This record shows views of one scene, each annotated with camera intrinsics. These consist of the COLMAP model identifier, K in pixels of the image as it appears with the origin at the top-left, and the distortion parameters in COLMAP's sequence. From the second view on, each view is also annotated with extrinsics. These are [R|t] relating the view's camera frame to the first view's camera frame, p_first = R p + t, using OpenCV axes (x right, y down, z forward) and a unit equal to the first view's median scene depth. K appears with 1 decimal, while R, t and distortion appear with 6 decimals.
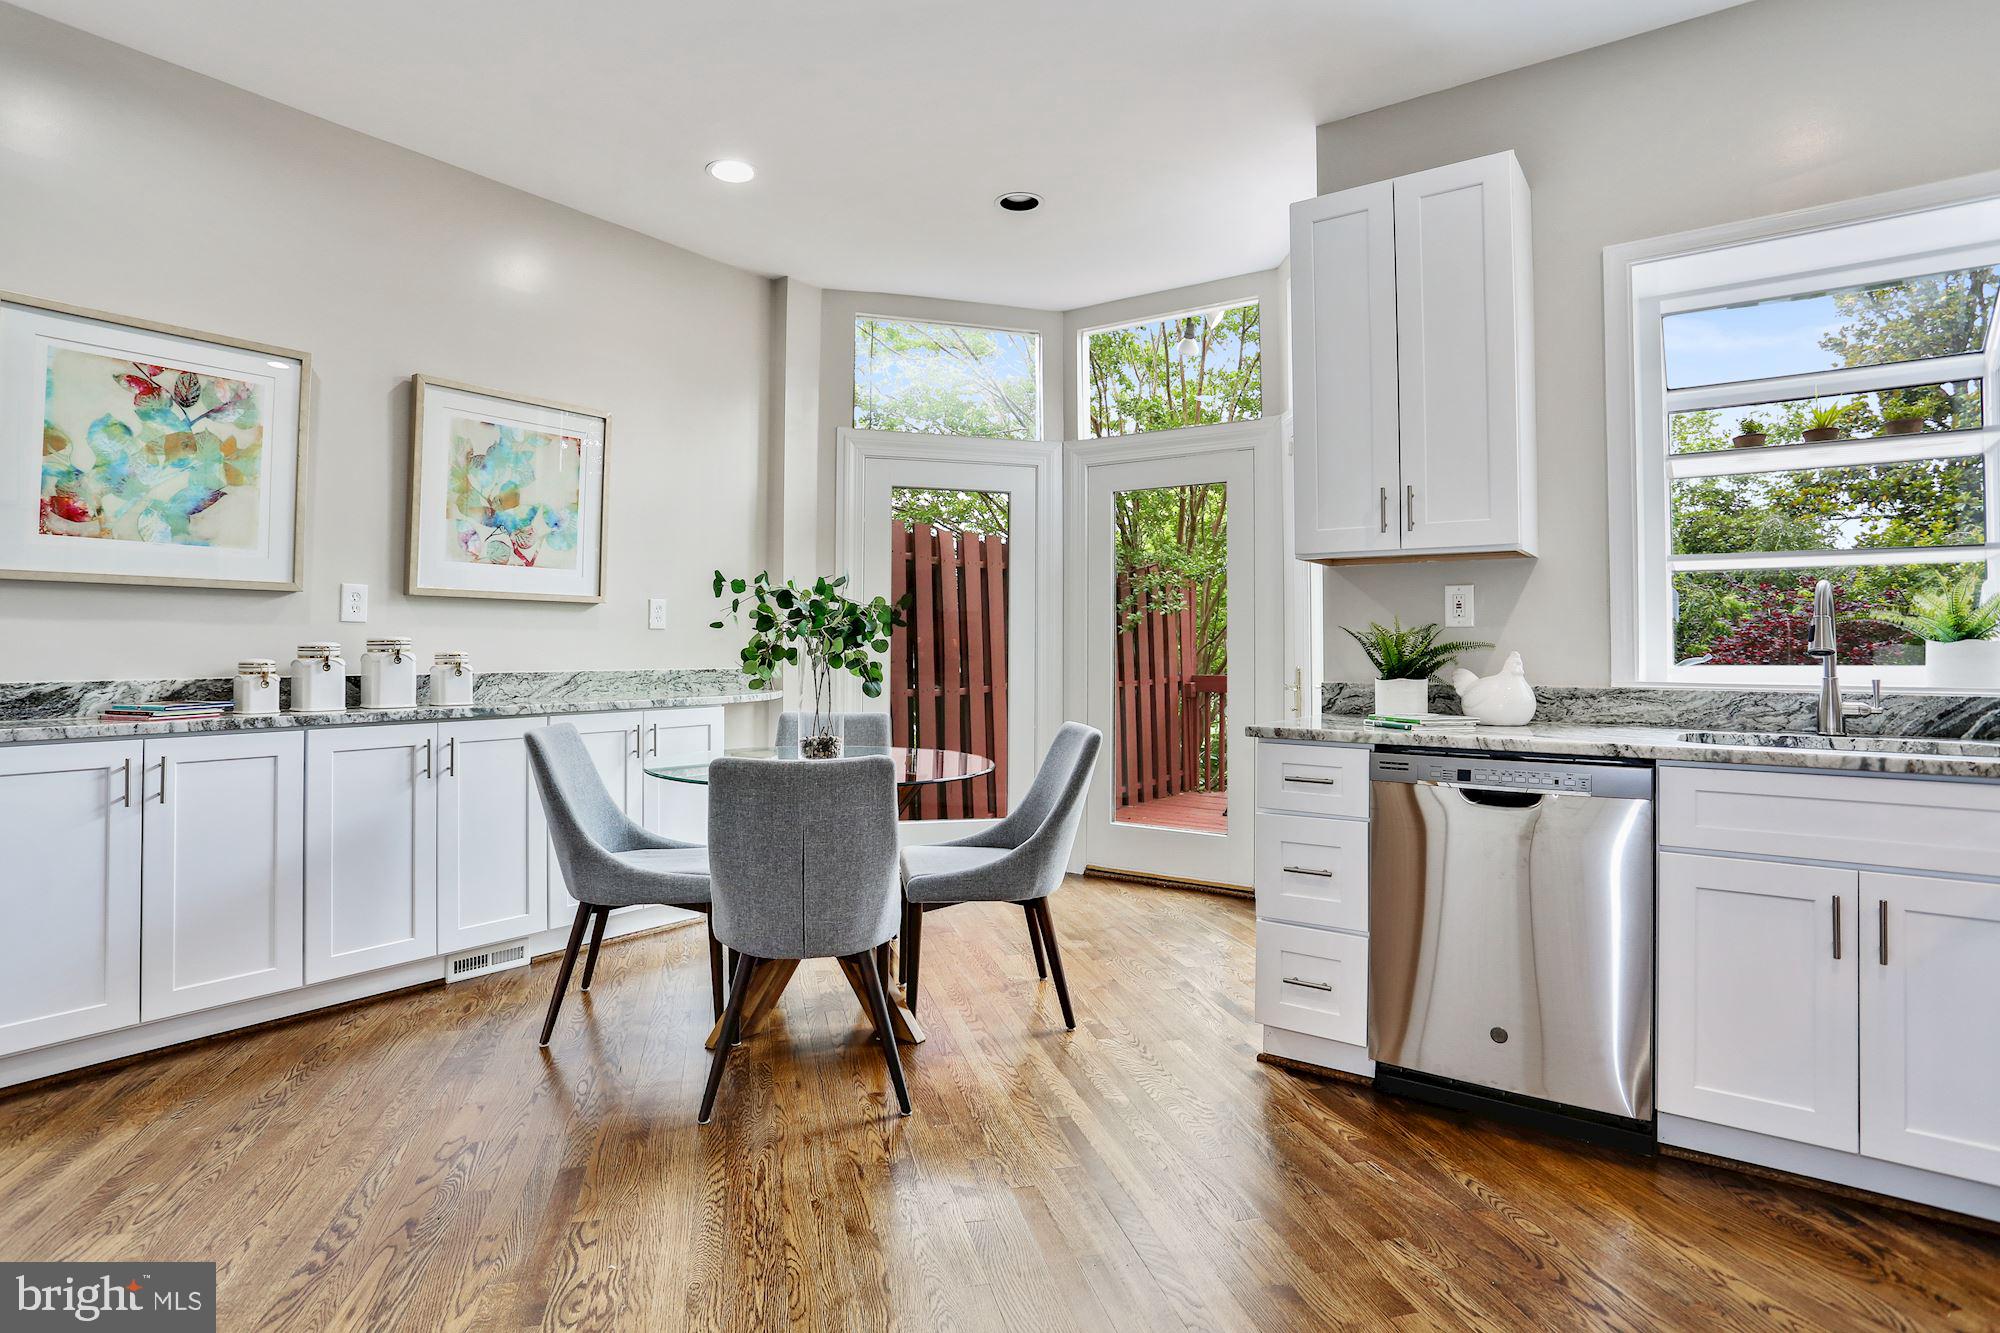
lens RADIAL K [[995.8, 0, 997.0], [0, 995.8, 658.9], [0, 0, 1]] dist [-0.020830, -0.000126]
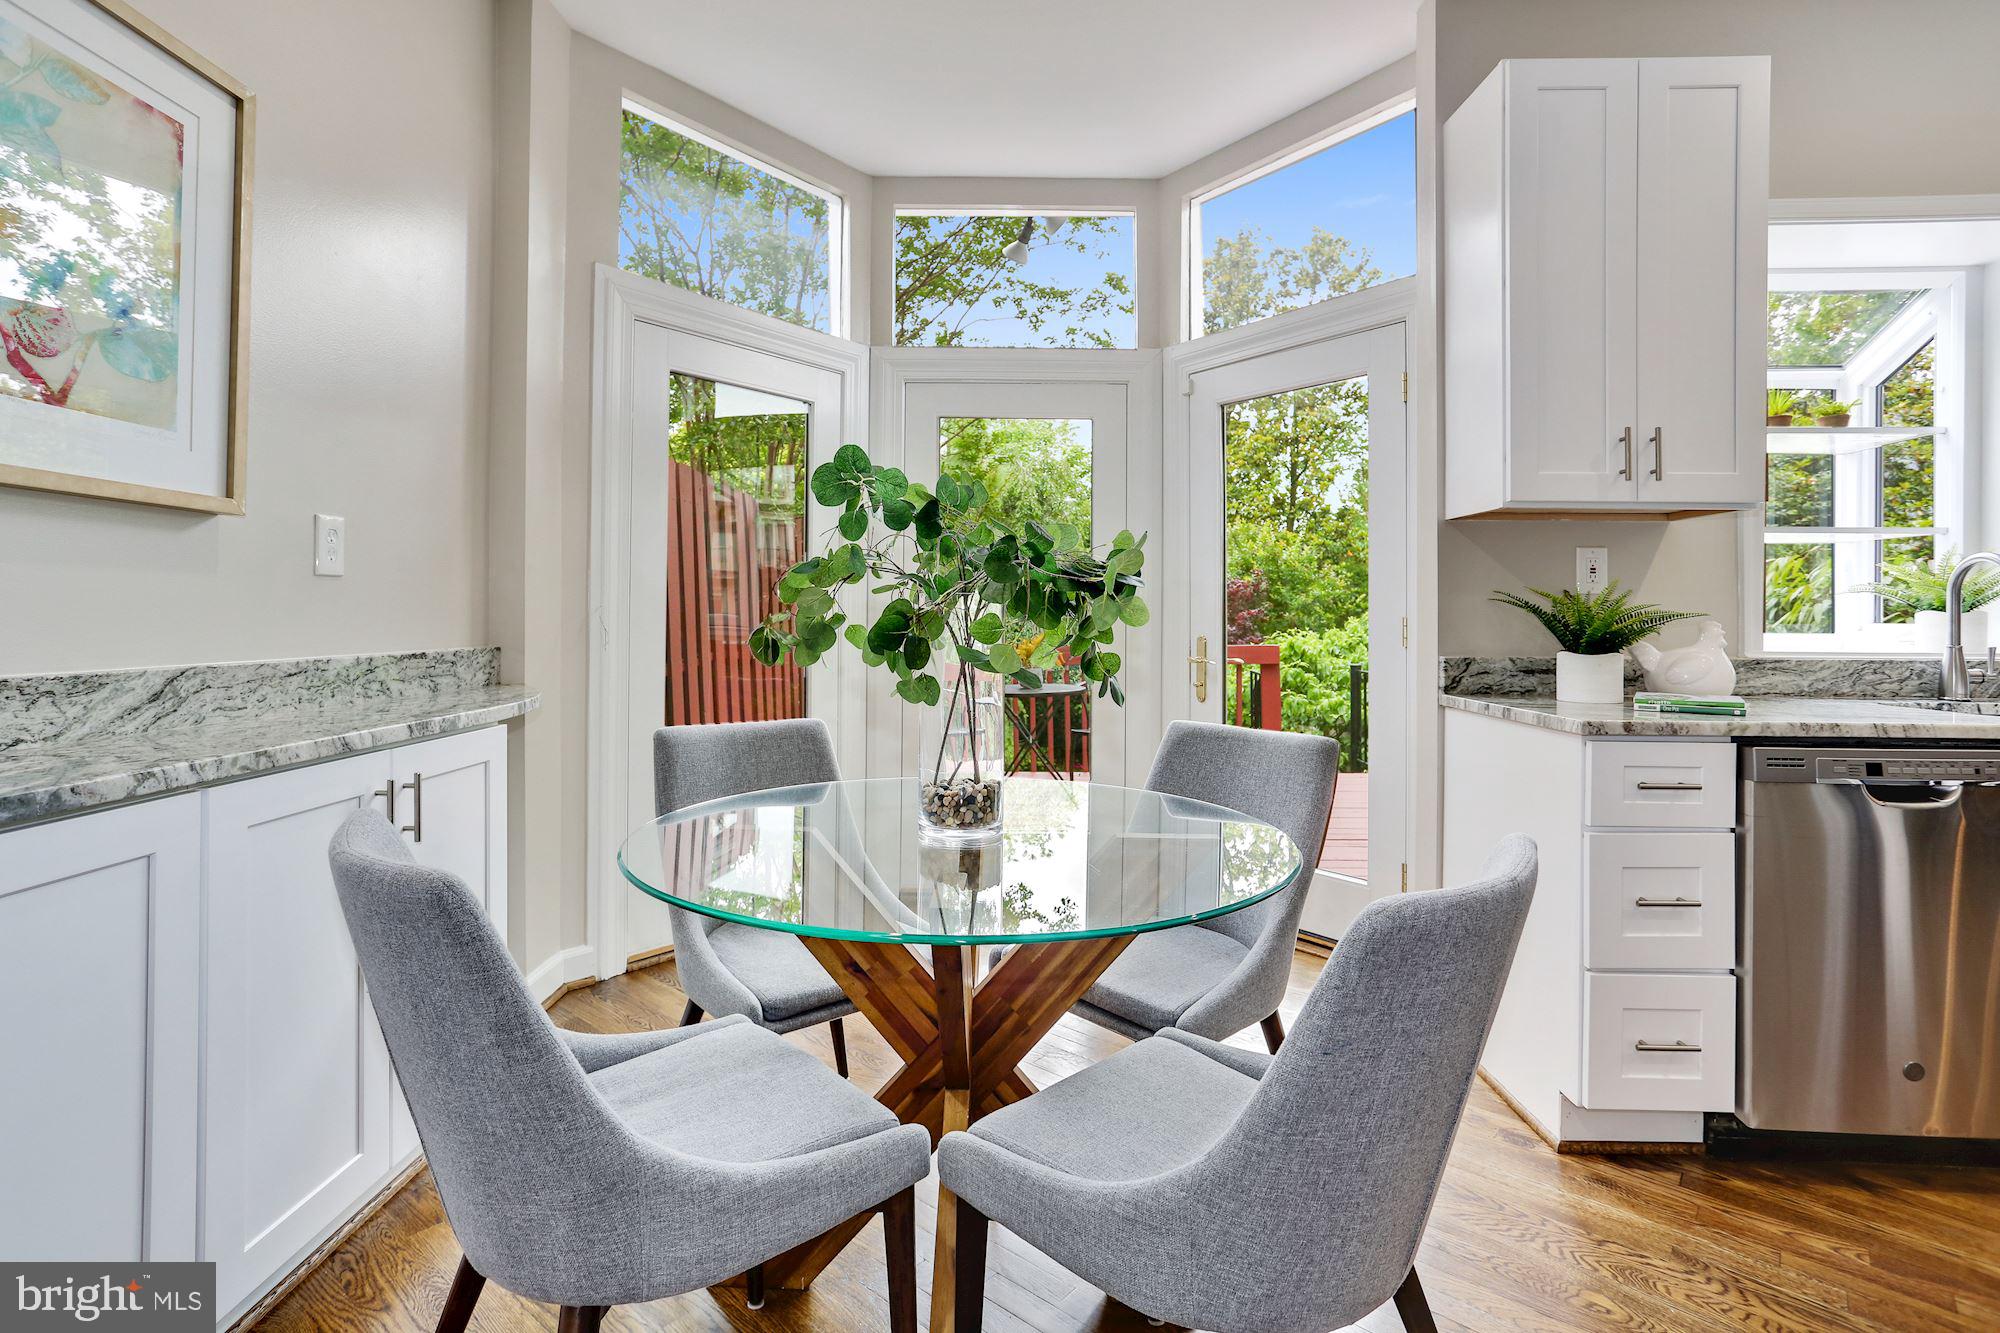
lens RADIAL K [[927.6, 0, 997.8], [0, 927.6, 631.9], [0, 0, 1]] dist [0.016613, 0.000635]
pose [[0.824827, -0.008246, 0.565326, -0.503402], [0.003396, 0.999948, 0.009630, -0.008269], [-0.565376, -0.006024, 0.824812, 0.645261]]
